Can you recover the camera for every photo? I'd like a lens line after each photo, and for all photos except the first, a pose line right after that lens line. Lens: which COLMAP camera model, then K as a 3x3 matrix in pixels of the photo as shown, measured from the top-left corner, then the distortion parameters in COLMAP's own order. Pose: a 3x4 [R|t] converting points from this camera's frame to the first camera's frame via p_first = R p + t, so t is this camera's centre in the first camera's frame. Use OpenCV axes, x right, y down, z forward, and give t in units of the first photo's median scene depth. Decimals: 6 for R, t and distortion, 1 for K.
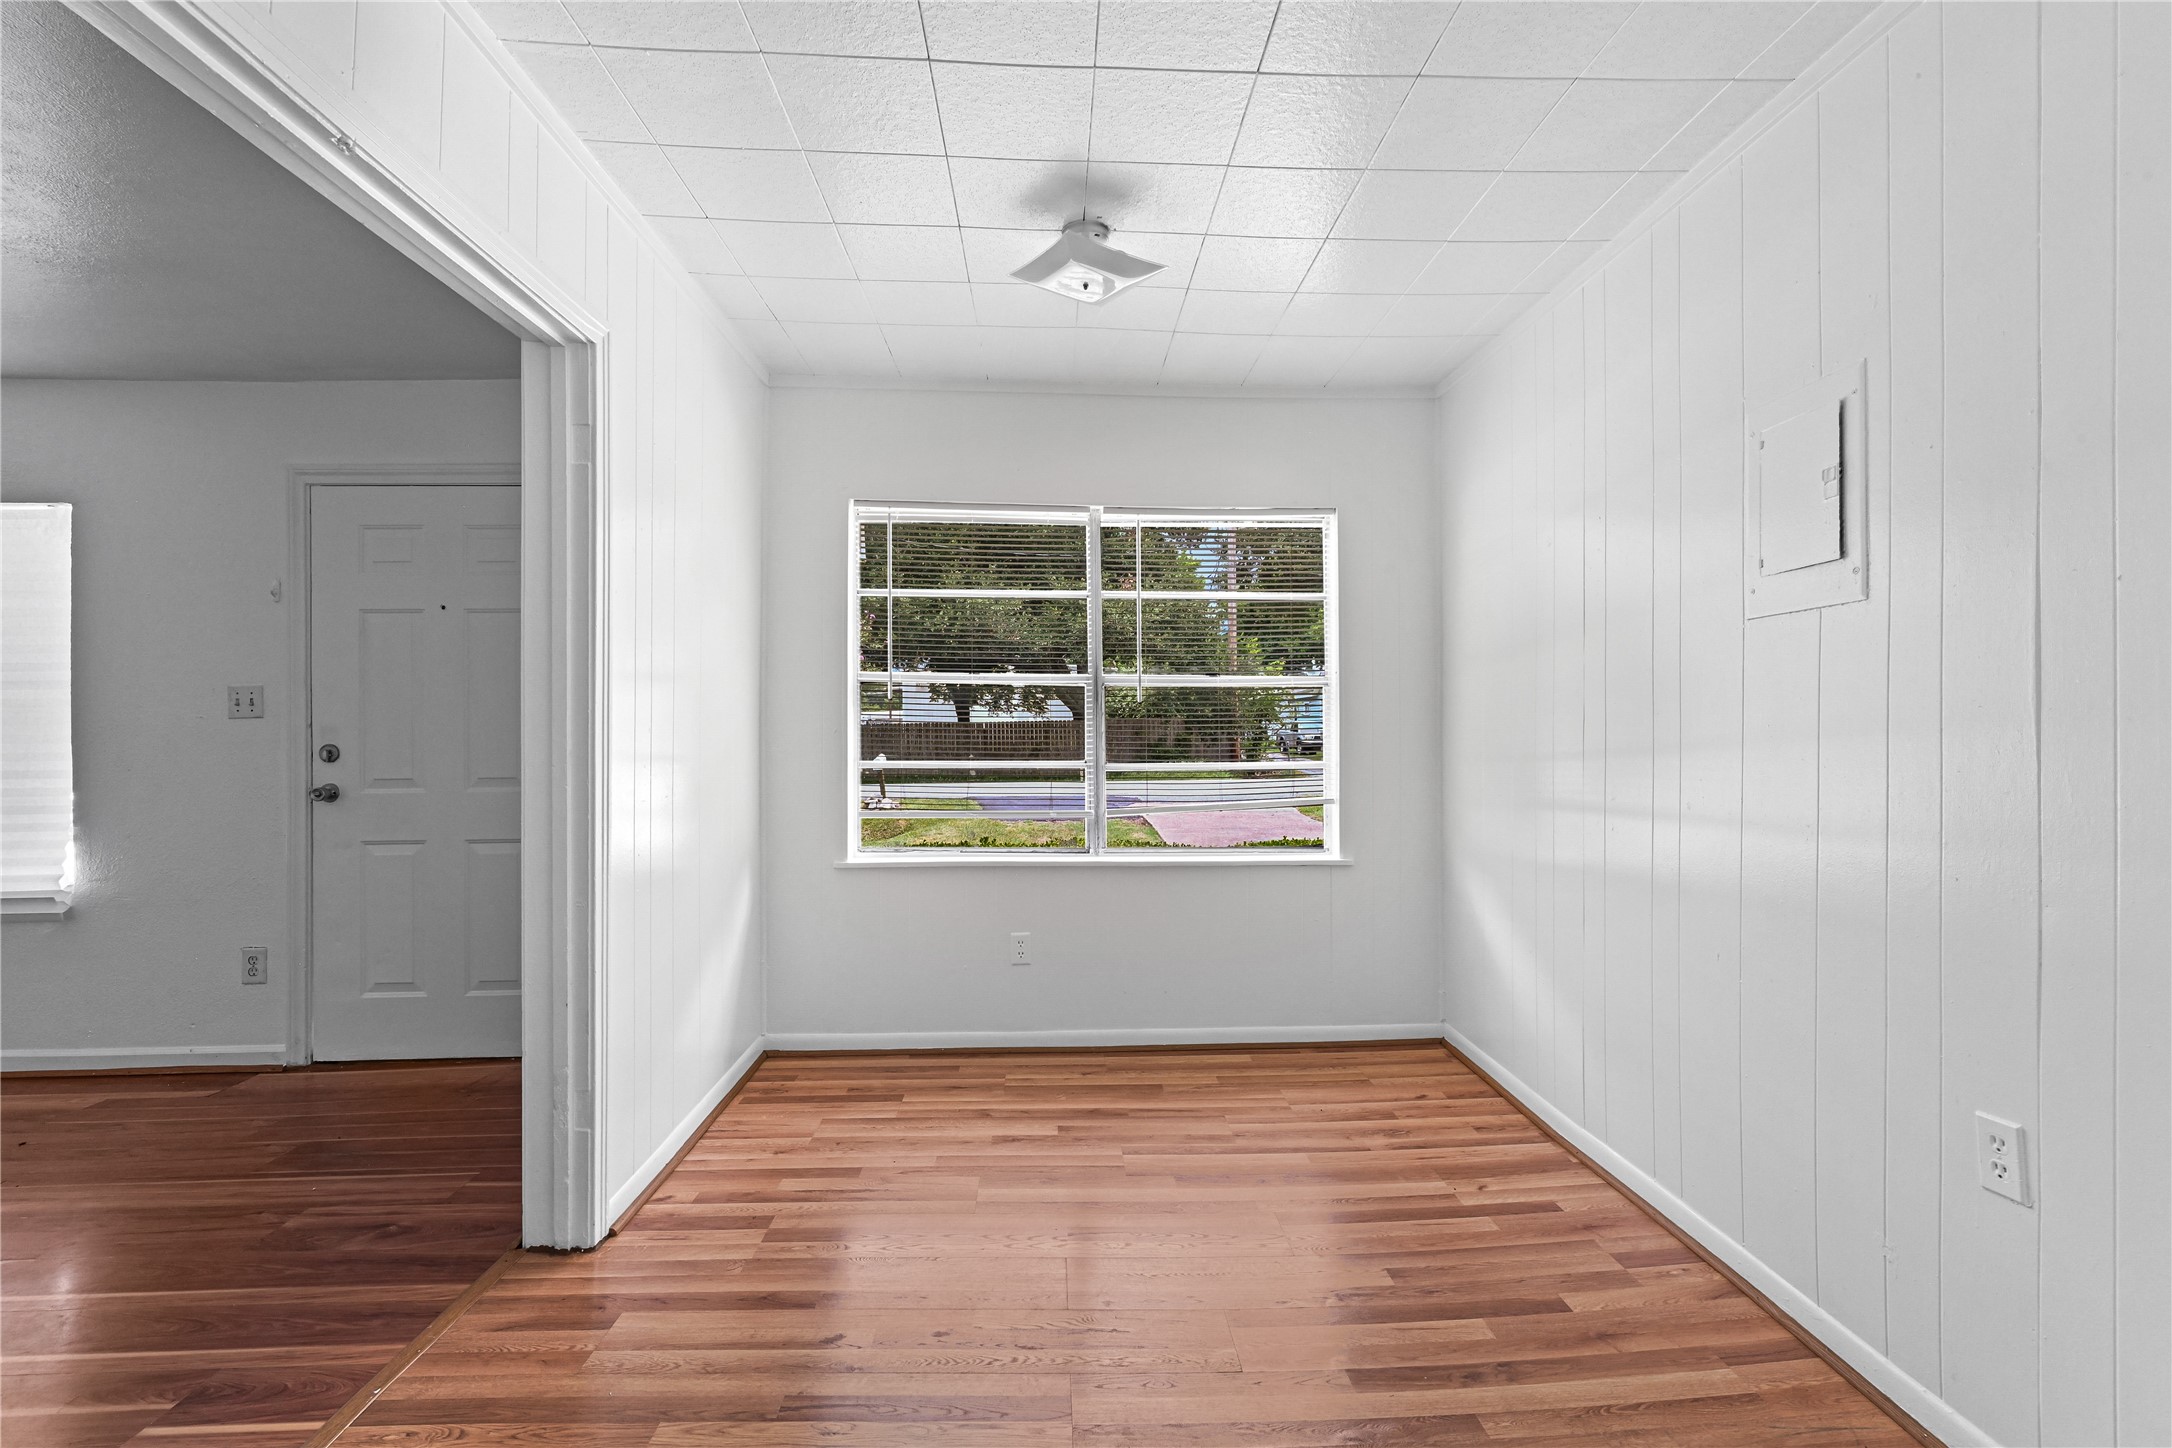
lens RADIAL K [[957.2, 0, 1091.5], [0, 957.2, 720.3], [0, 0, 1]] dist [-0.002486, -0.000259]
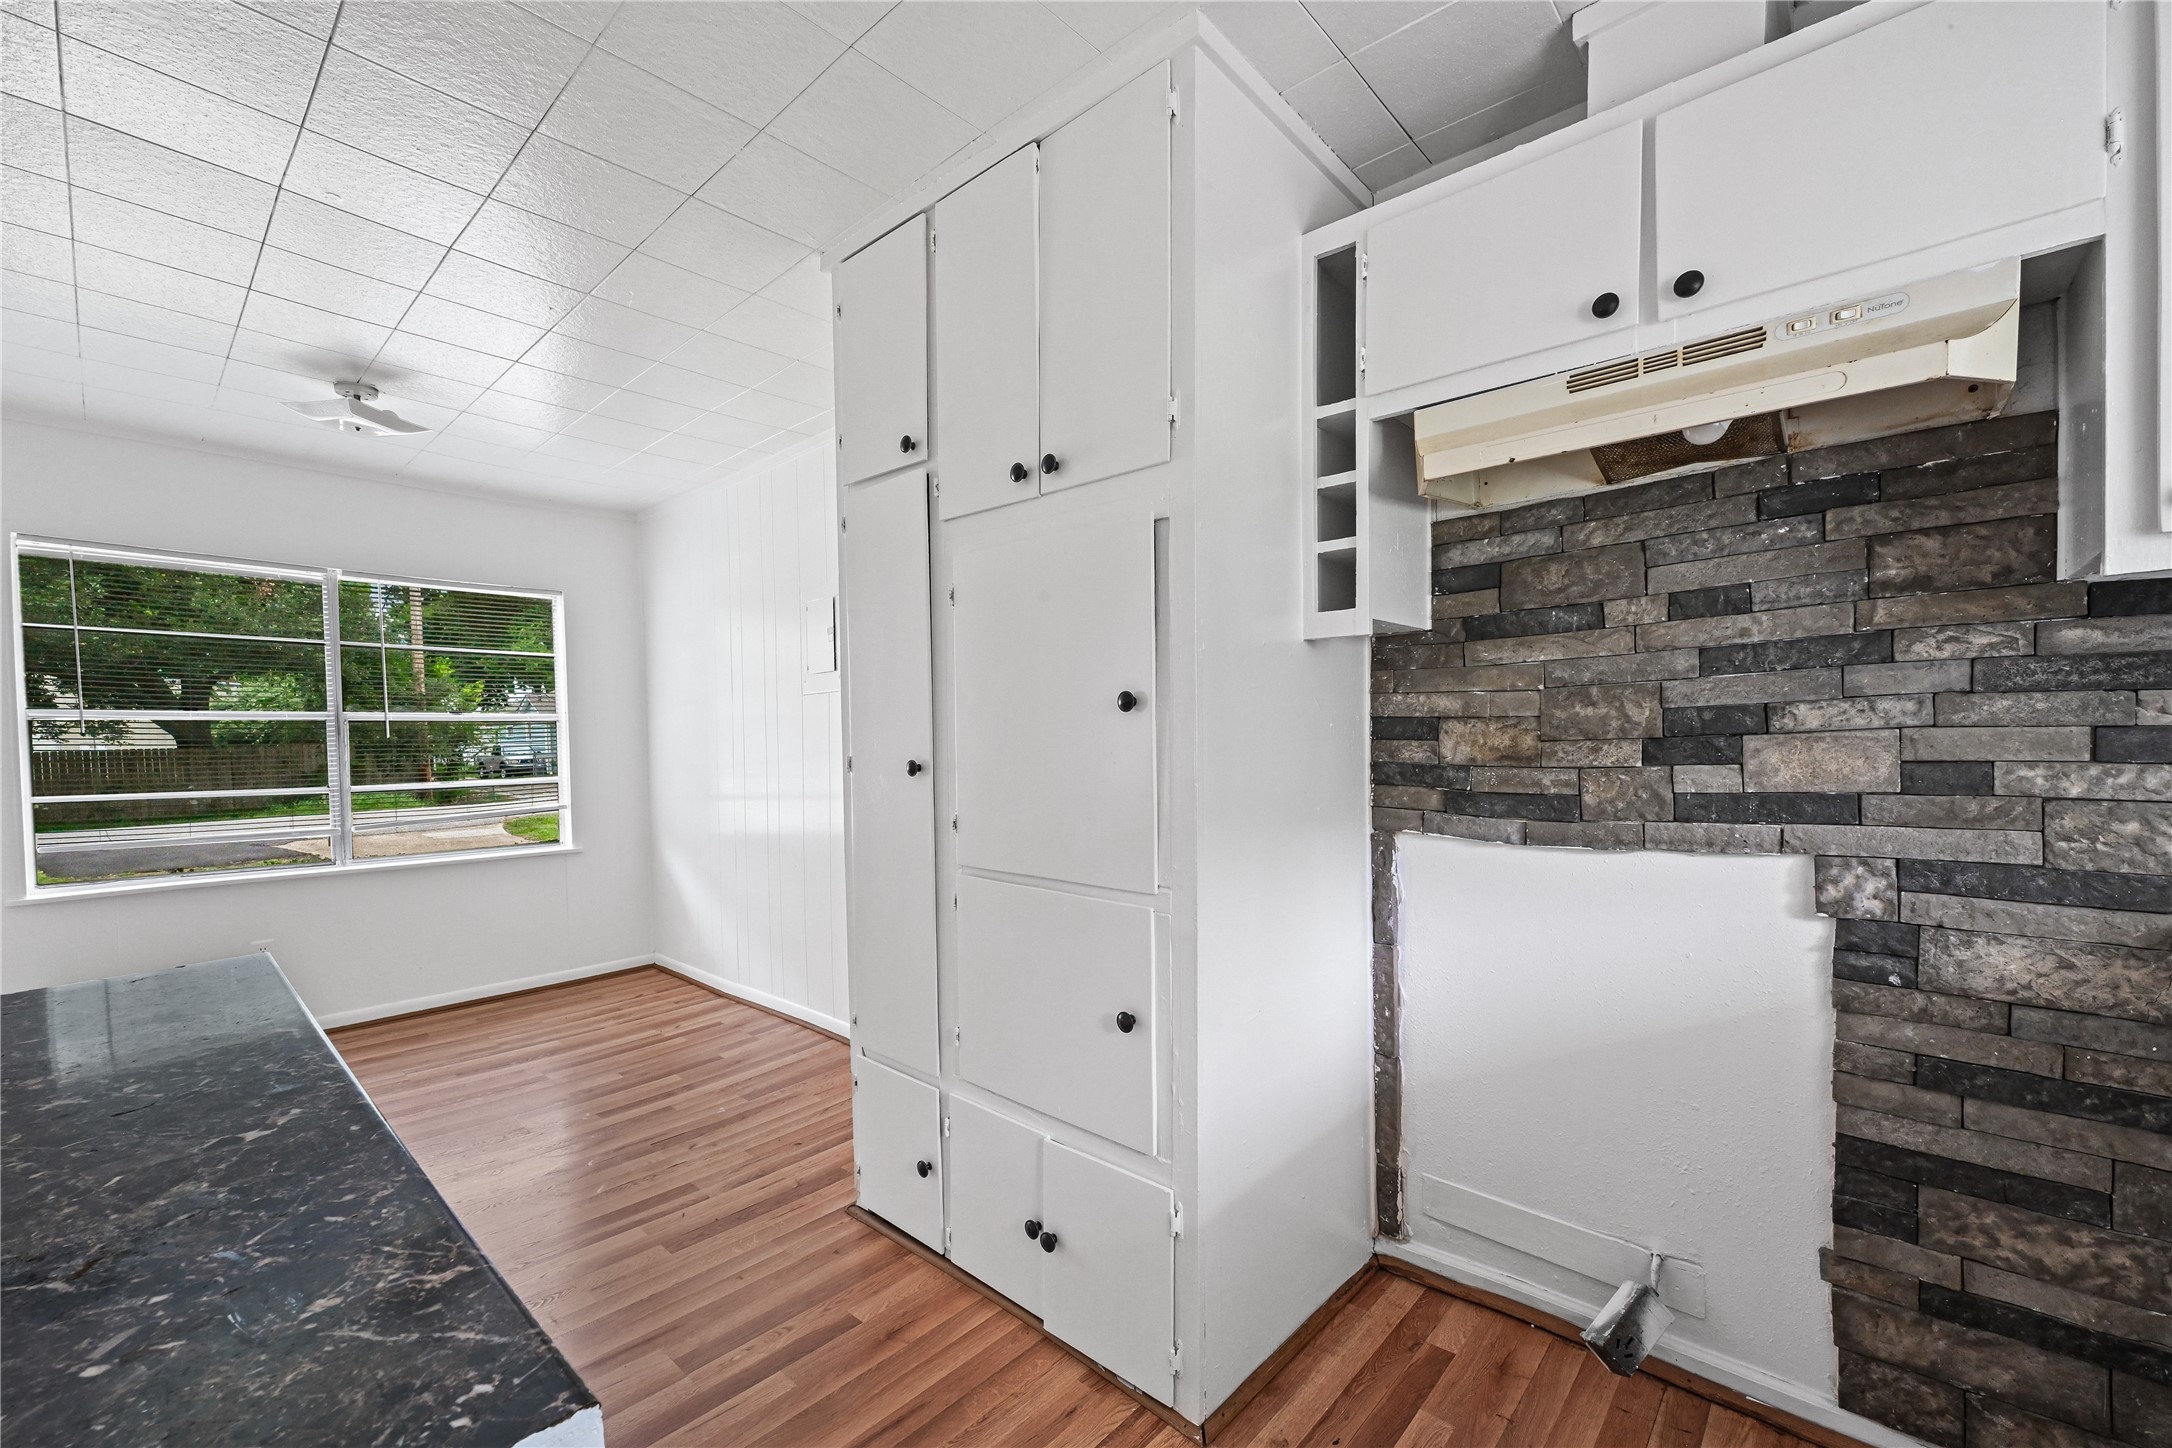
lens RADIAL K [[864.3, 0, 1071.6], [0, 864.3, 763.9], [0, 0, 1]] dist [0.001710, 0.000215]
pose [[0.699218, -0.029961, 0.714280, -0.138156], [0.010241, 0.999439, 0.031897, -0.008954], [-0.714835, -0.014988, 0.699132, -0.424252]]
